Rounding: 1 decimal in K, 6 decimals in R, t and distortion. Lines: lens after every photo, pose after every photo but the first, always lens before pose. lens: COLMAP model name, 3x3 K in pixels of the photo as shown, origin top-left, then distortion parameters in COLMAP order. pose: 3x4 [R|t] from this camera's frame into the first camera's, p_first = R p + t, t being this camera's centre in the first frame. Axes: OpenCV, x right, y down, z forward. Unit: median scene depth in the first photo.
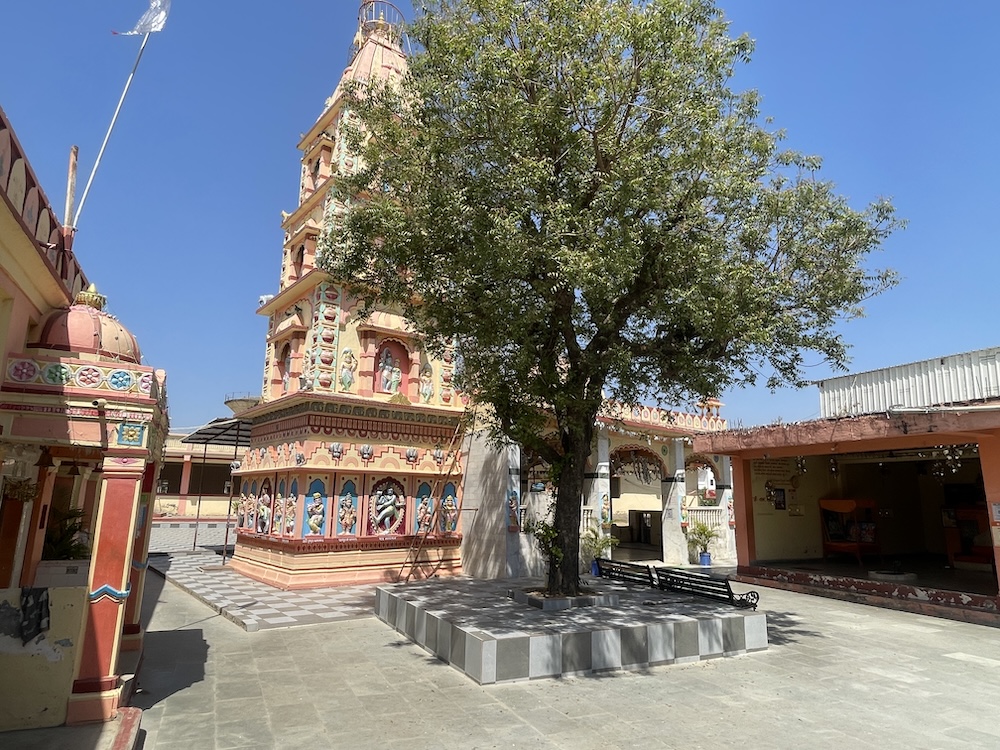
lens RADIAL K [[604.7, 0, 500.0], [0, 604.7, 375.0], [0, 0, 1]] dist [0.006056, 0.000077]
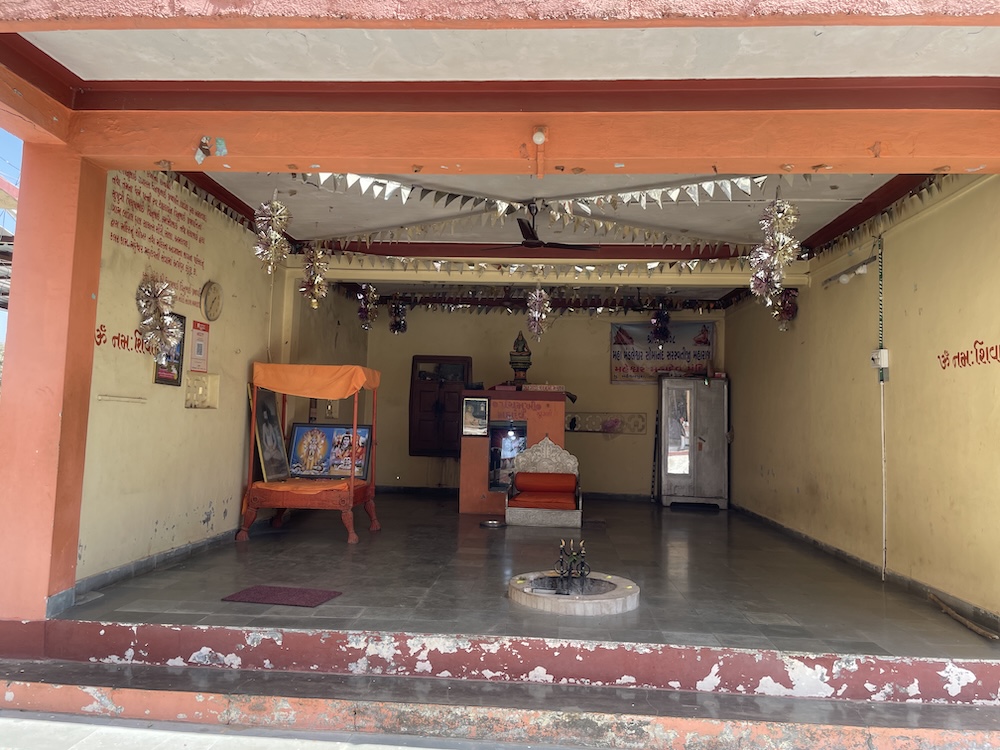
lens RADIAL K [[768.8, 0, 500.5], [0, 768.8, 350.2], [0, 0, 1]] dist [0.040567, -0.000403]
pose [[0.453854, 0.082484, 0.887250, 0.240137], [-0.204818, 0.978703, 0.013784, 0.191023], [-0.867217, -0.187981, 0.461083, 0.789958]]
